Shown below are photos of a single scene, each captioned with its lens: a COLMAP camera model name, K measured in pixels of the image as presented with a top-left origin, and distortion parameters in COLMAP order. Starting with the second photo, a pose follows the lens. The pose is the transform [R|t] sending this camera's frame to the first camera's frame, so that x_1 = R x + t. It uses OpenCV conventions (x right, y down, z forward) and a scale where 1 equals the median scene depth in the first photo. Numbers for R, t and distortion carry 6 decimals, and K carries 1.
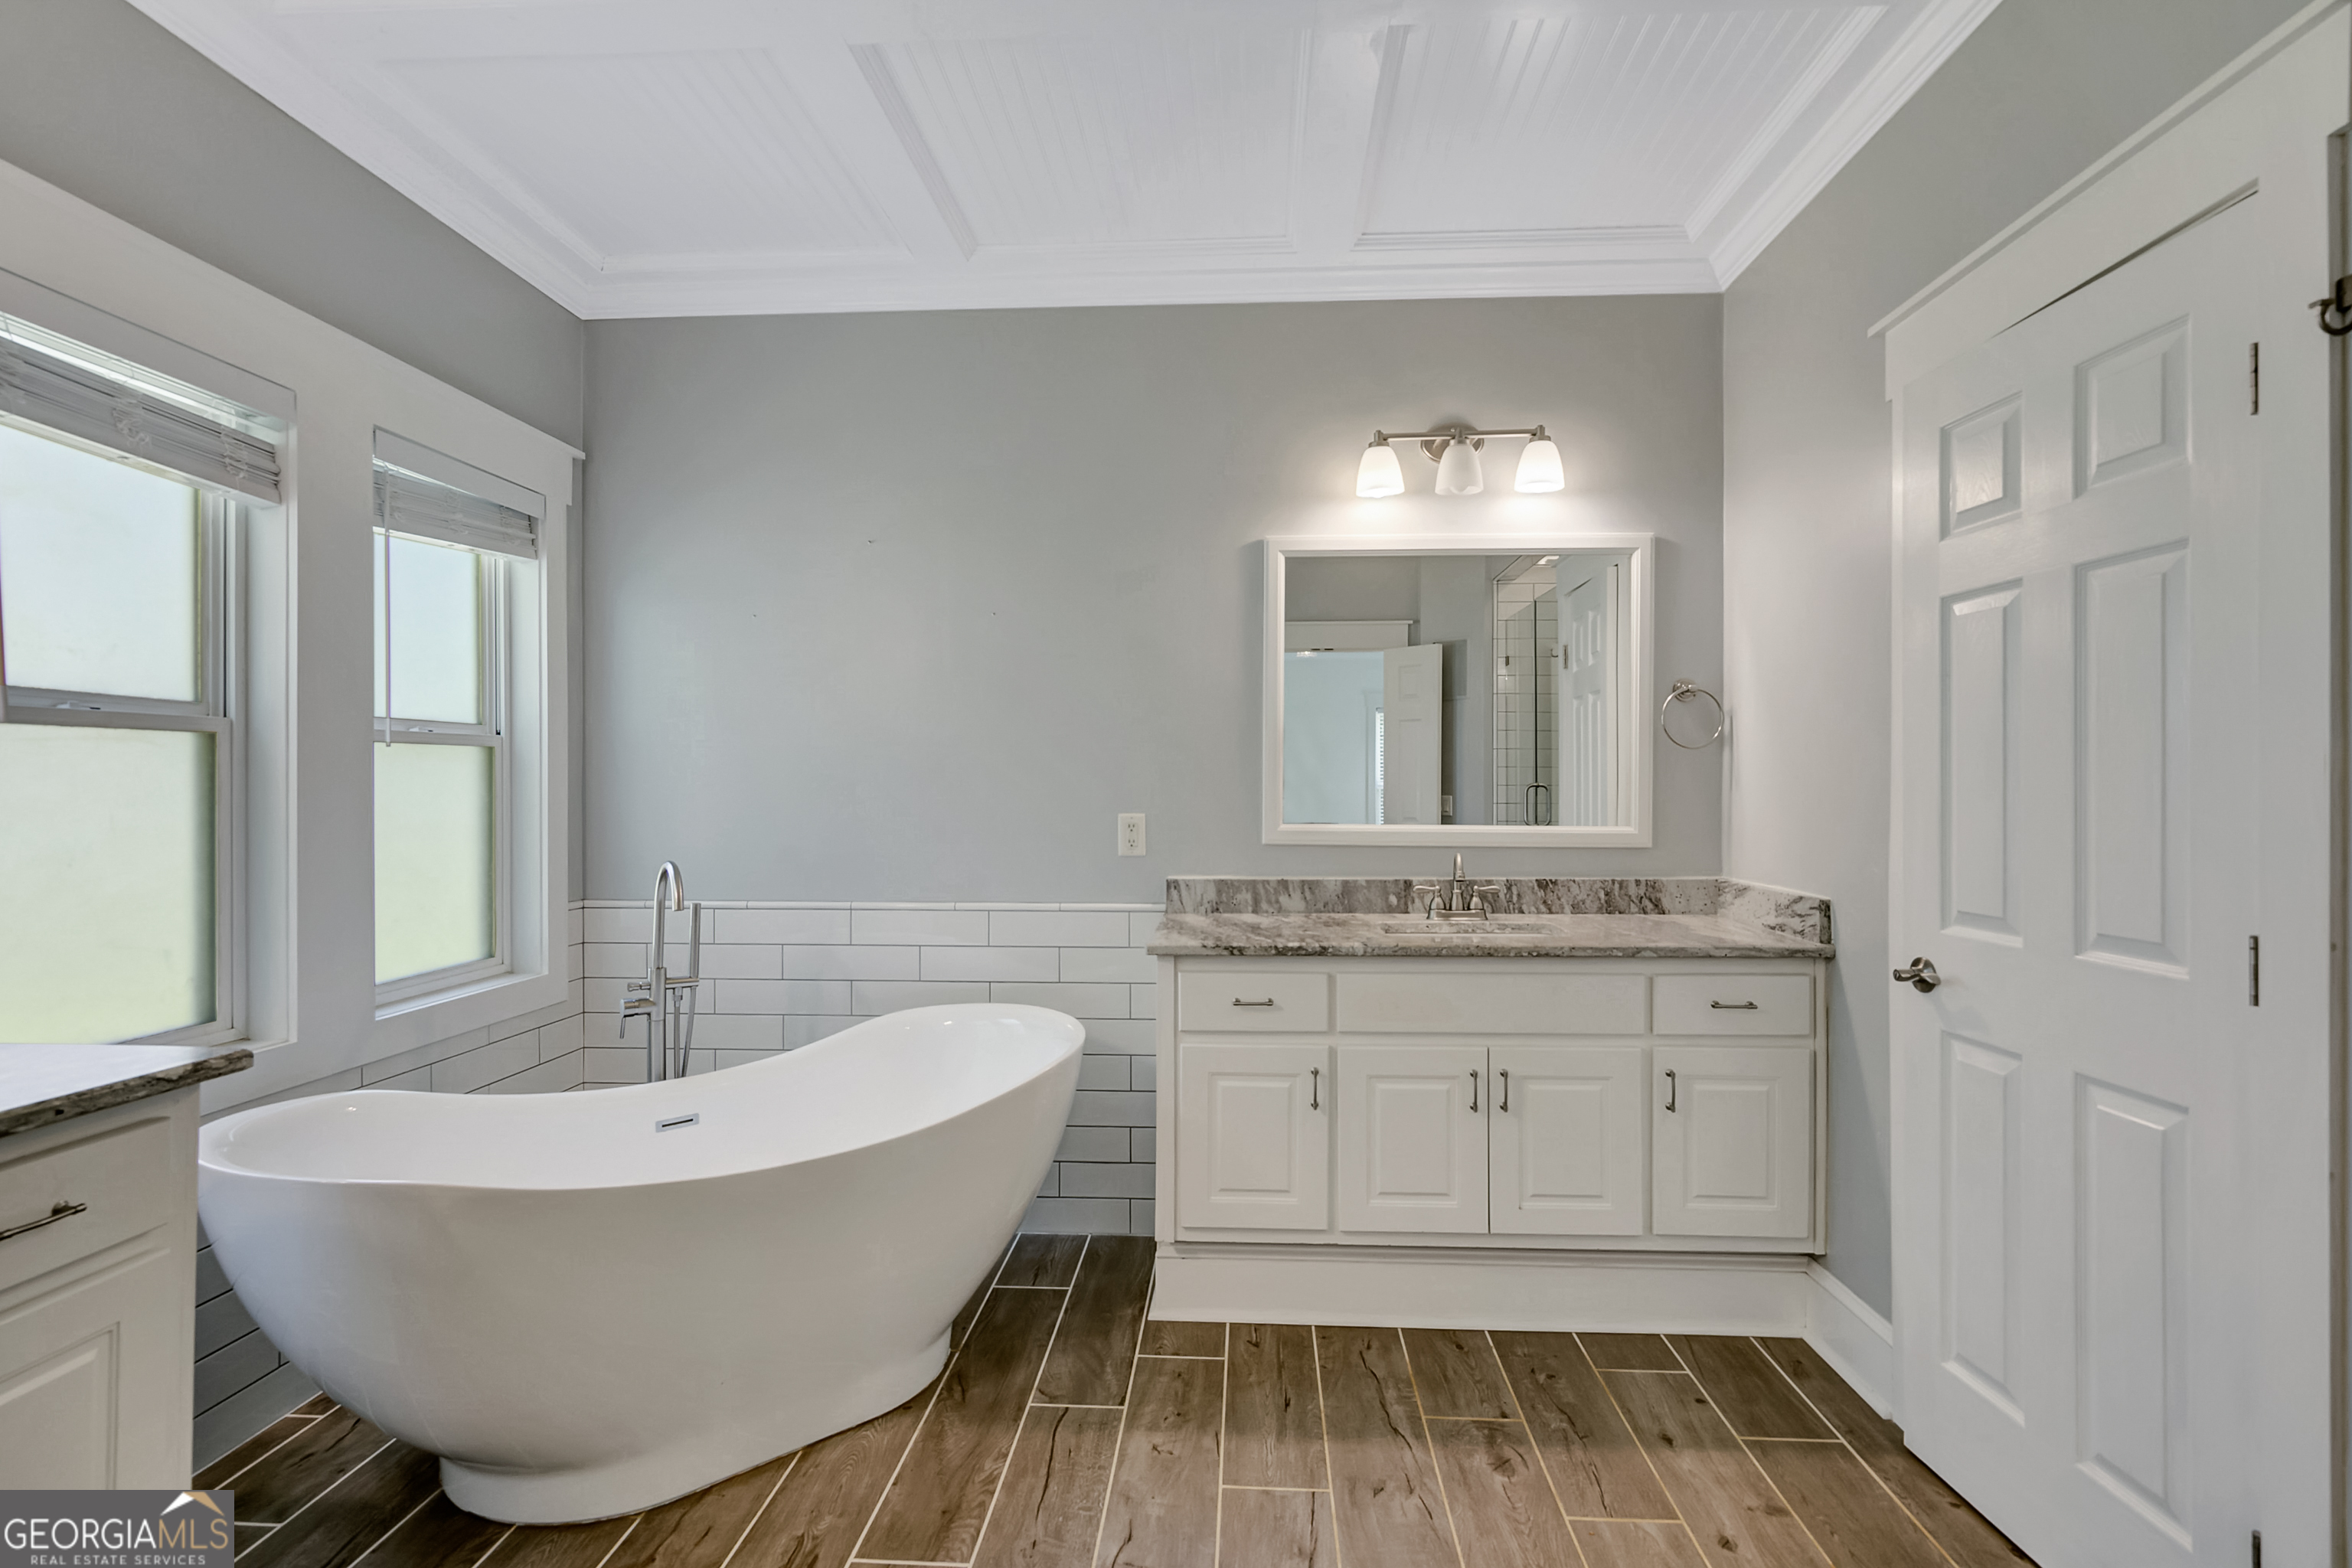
lens RADIAL K [[1113.1, 0, 1191.9], [0, 1113.1, 777.0], [0, 0, 1]] dist [0.000820, 0.000989]
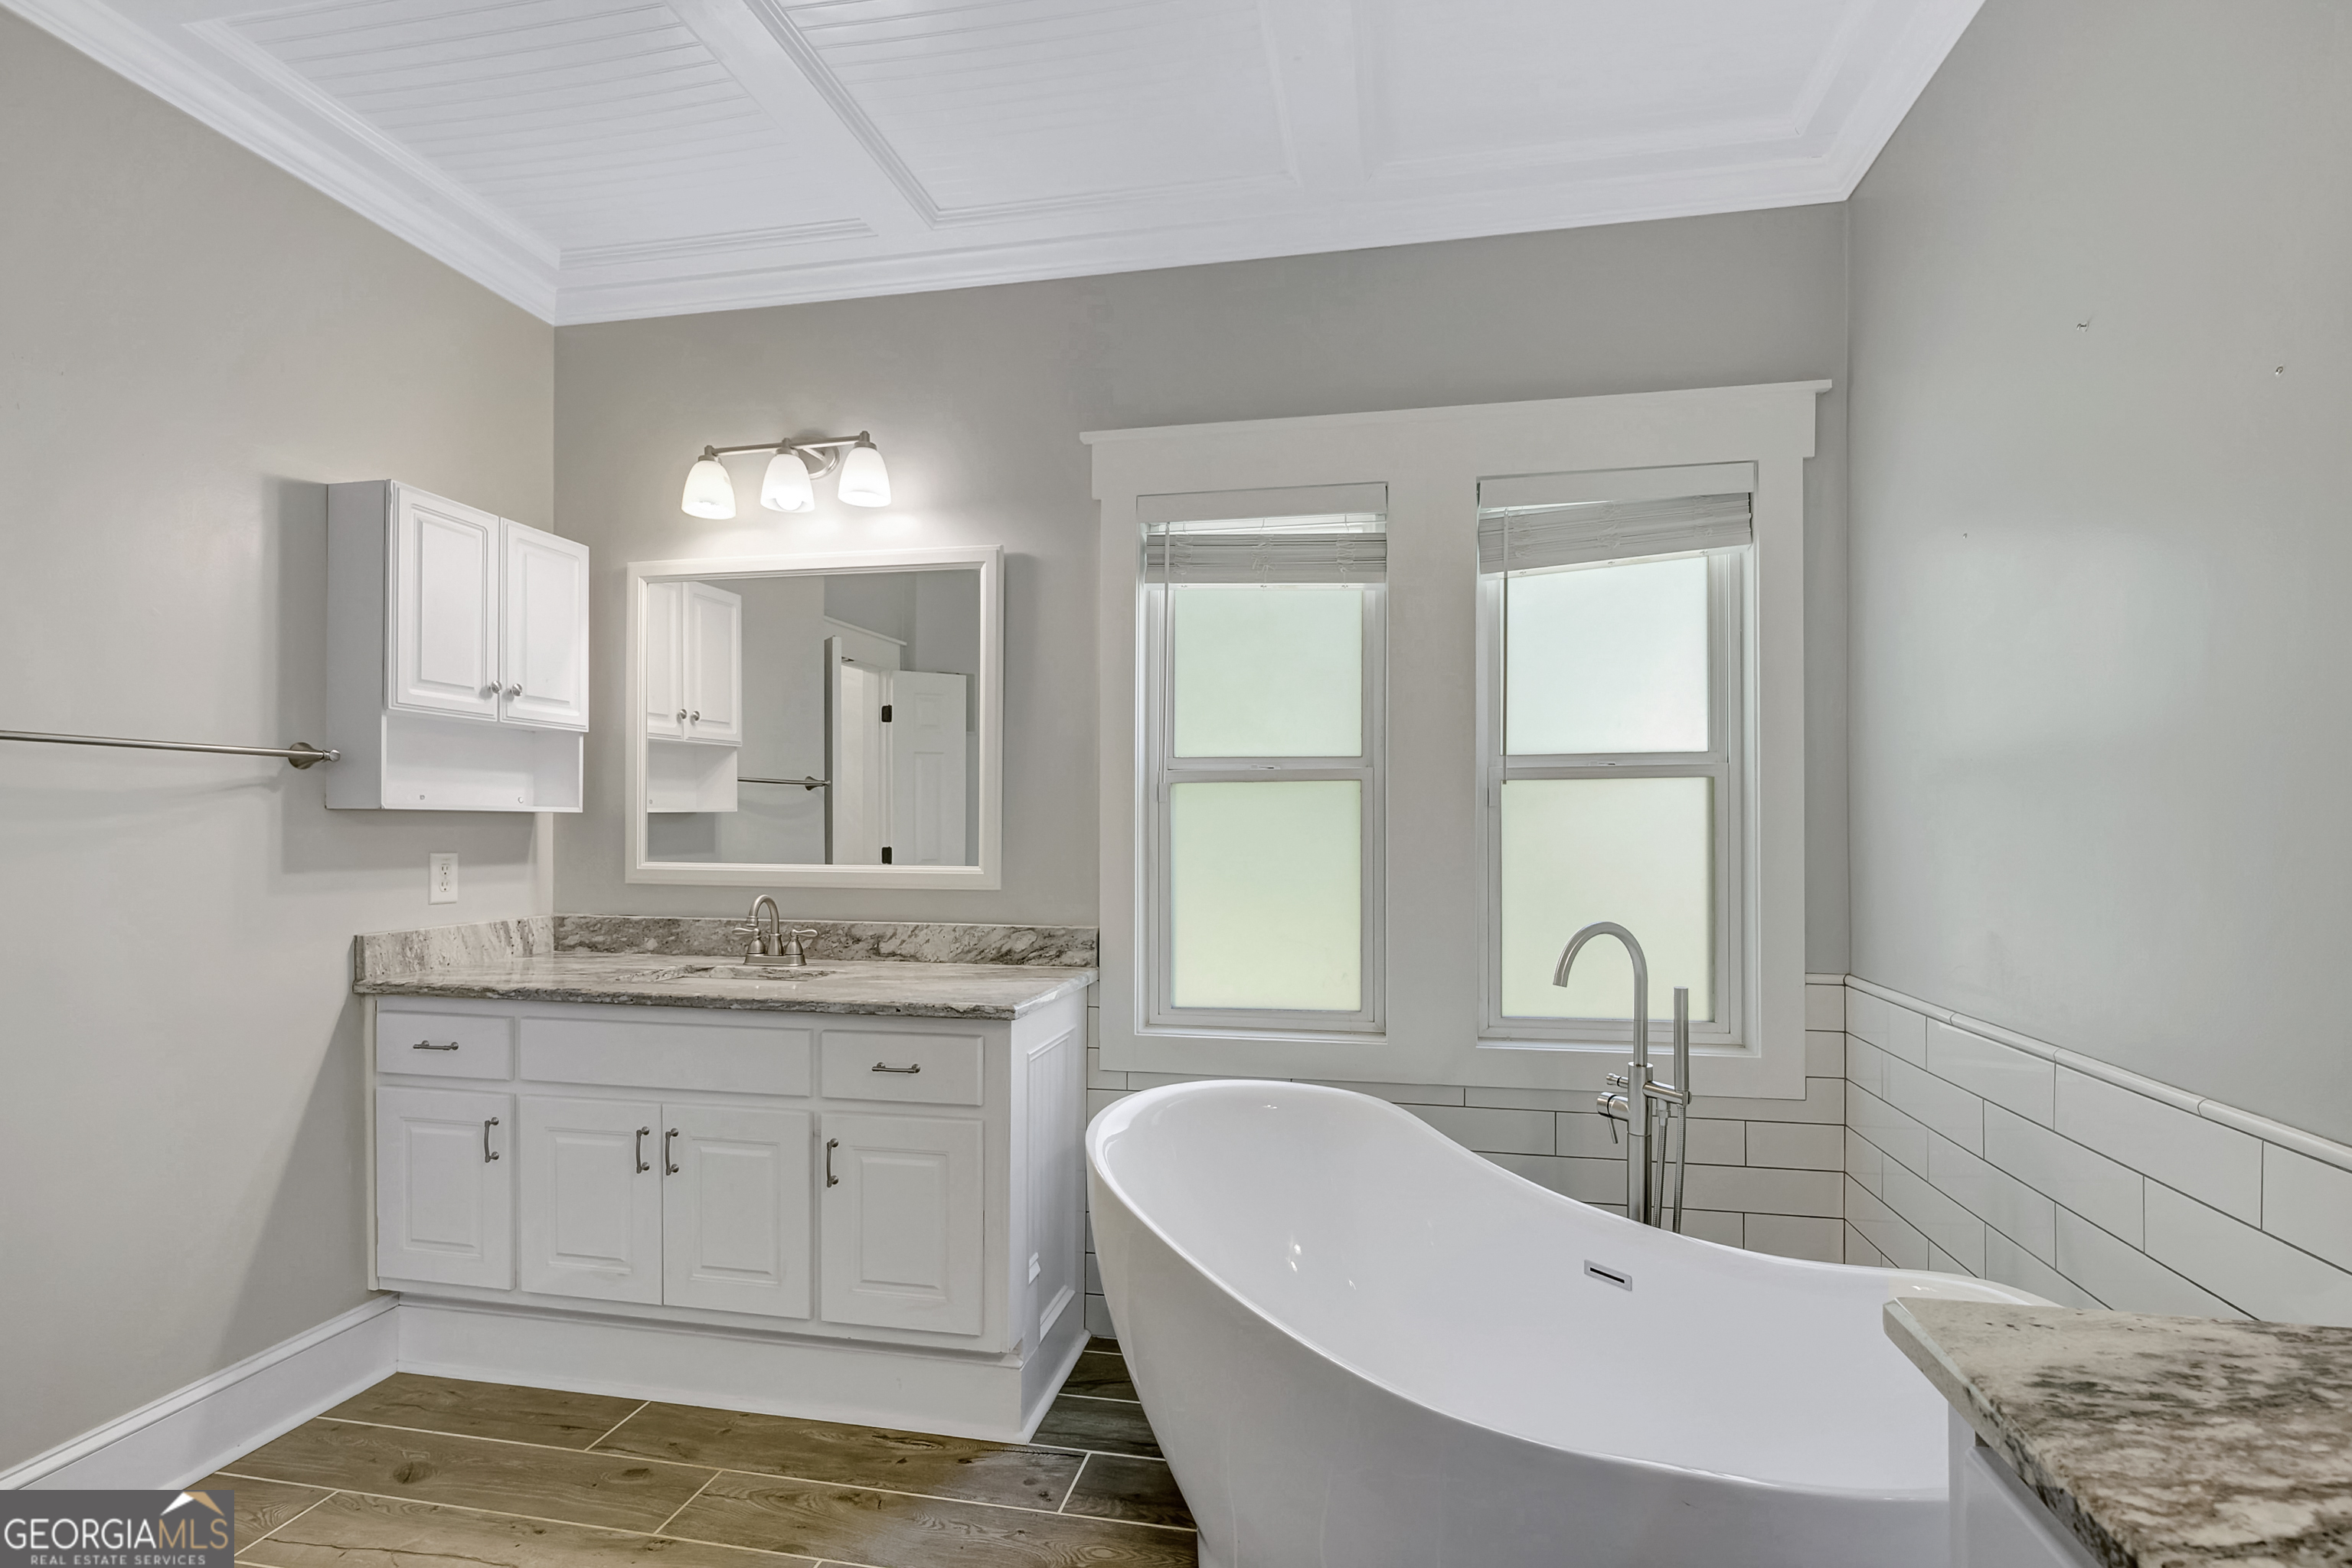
lens RADIAL K [[1093.5, 0, 1181.1], [0, 1093.5, 813.9], [0, 0, 1]] dist [-0.001815, 0.000099]
pose [[-0.139723, -0.008780, -0.990152, 0.299426], [0.009072, 0.999907, -0.010146, 0.006701], [0.990149, -0.010400, -0.139630, 0.818051]]
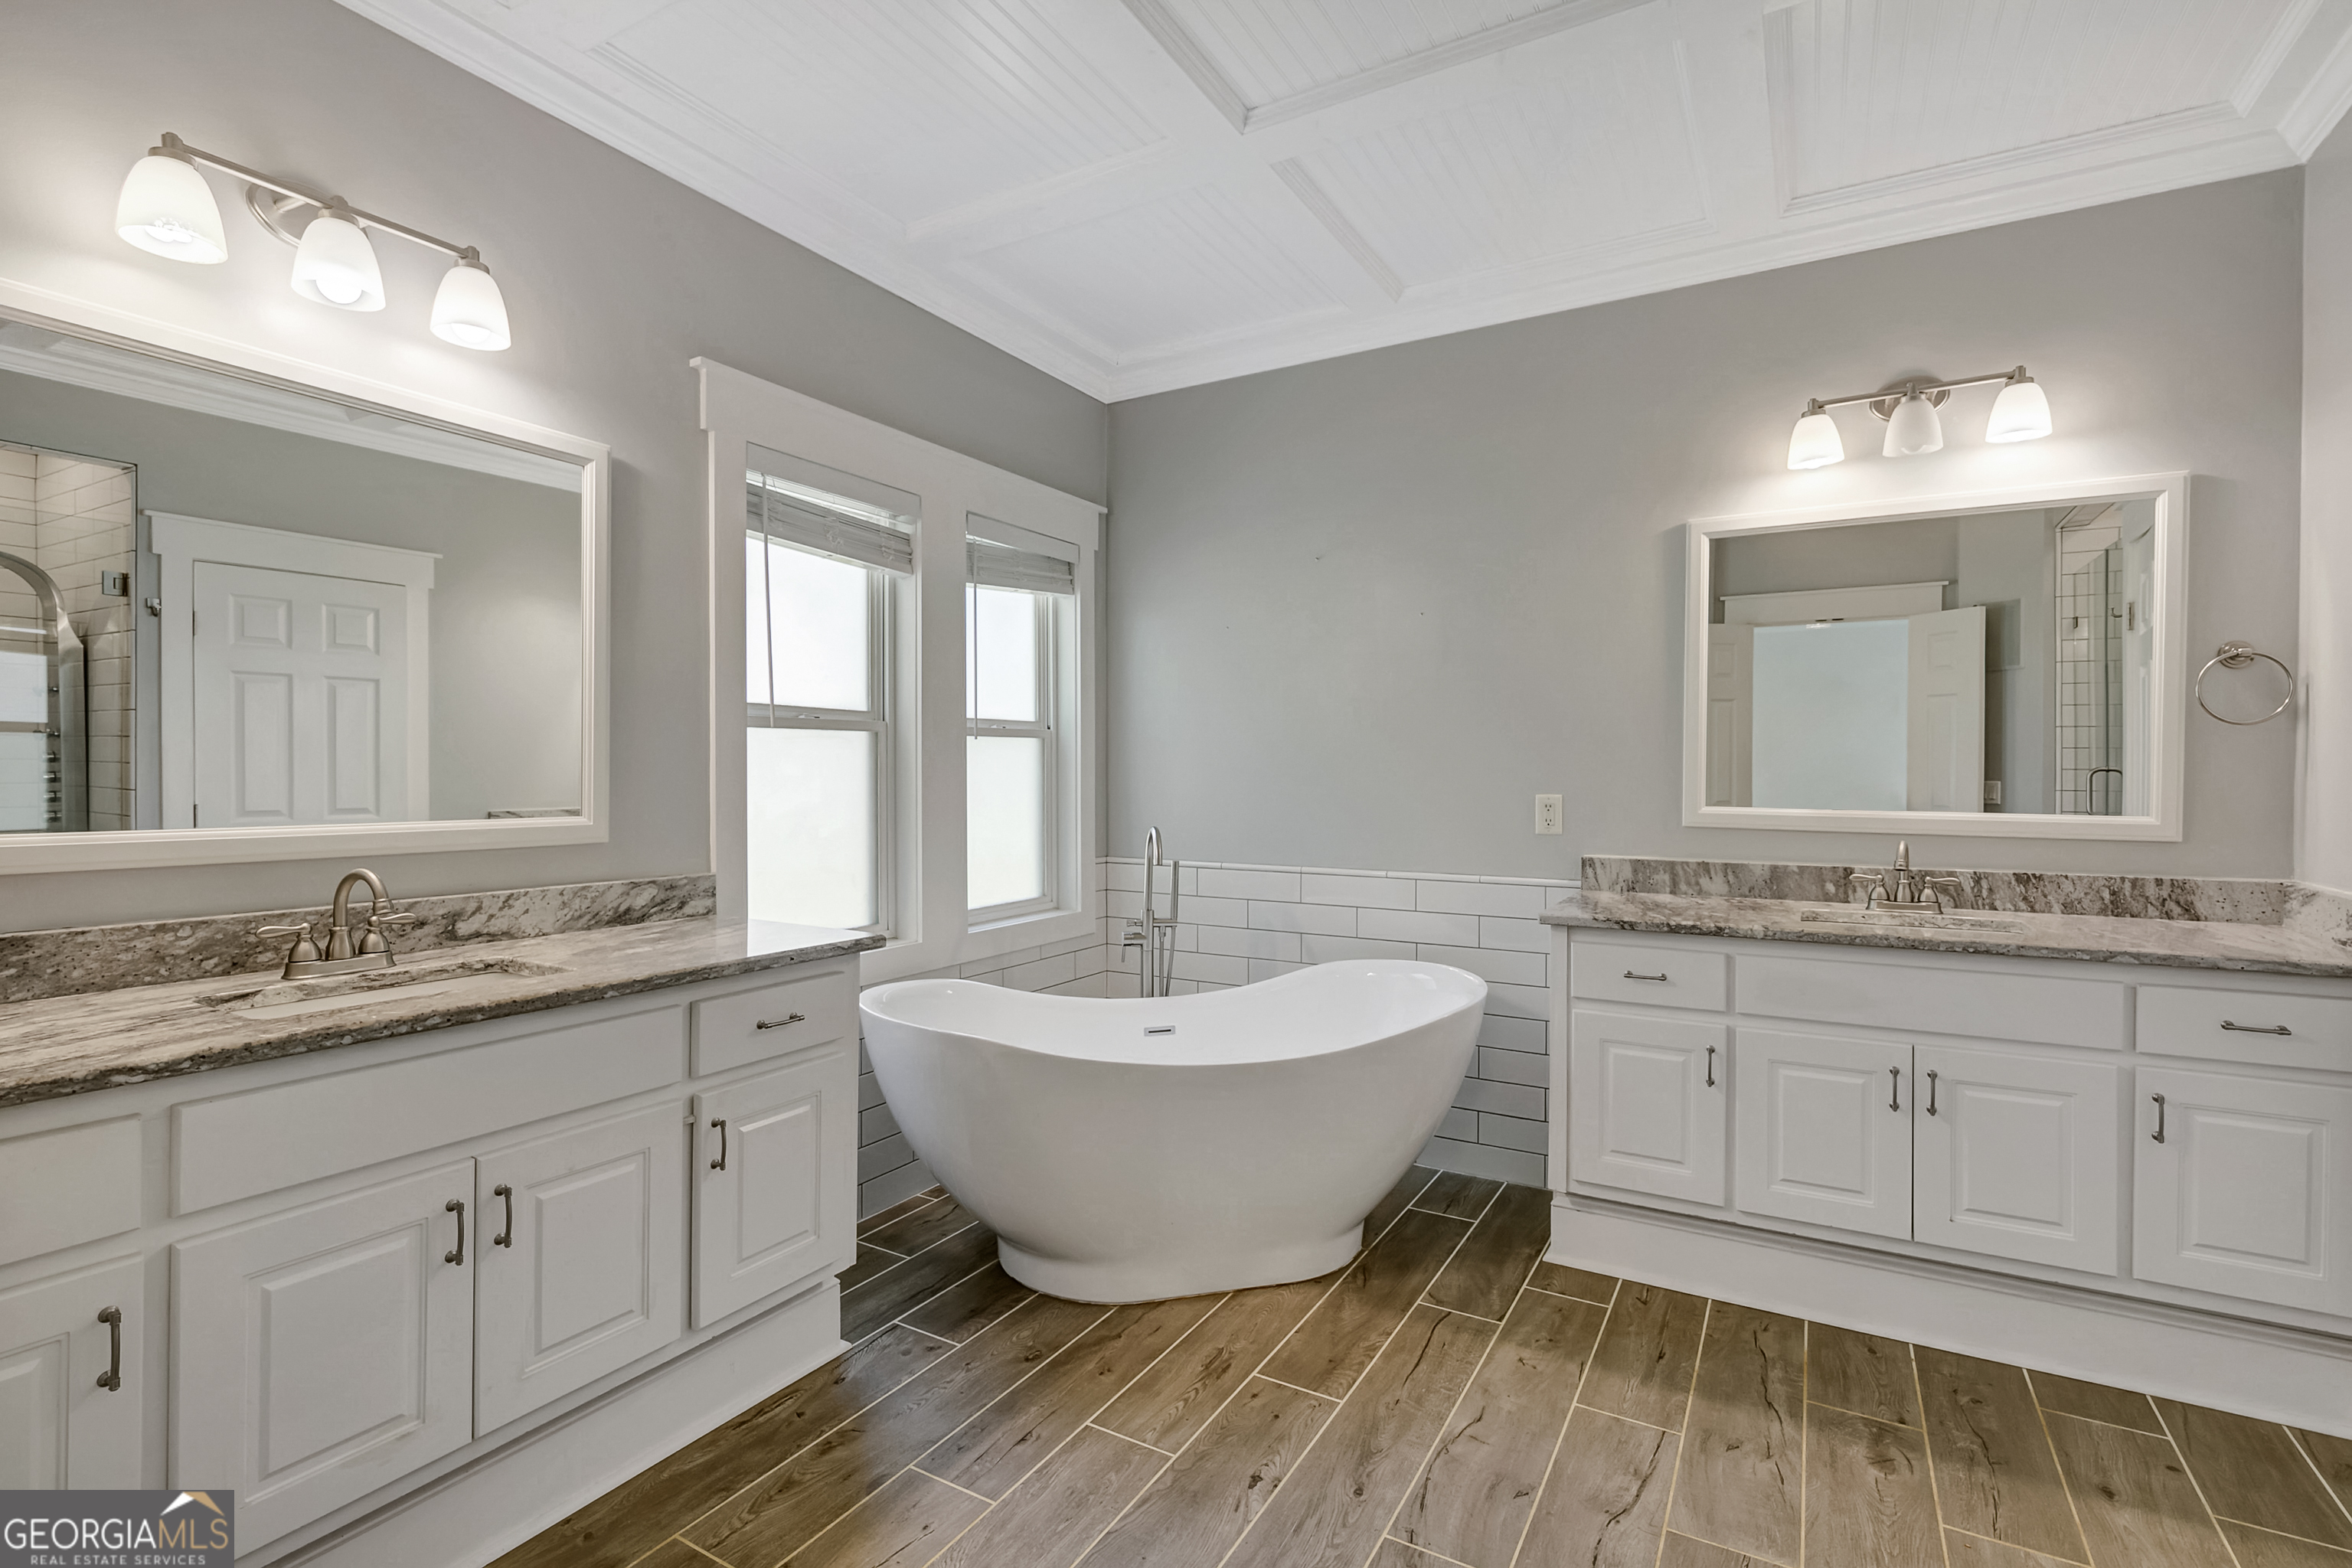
lens RADIAL K [[1090.2, 0, 1189.8], [0, 1090.2, 767.7], [0, 0, 1]] dist [-0.001216, 0.000739]
pose [[0.892718, 0.001332, -0.450614, 0.130286], [0.001746, 0.999978, 0.006414, 0.000145], [0.450613, -0.006513, 0.892696, -0.098536]]
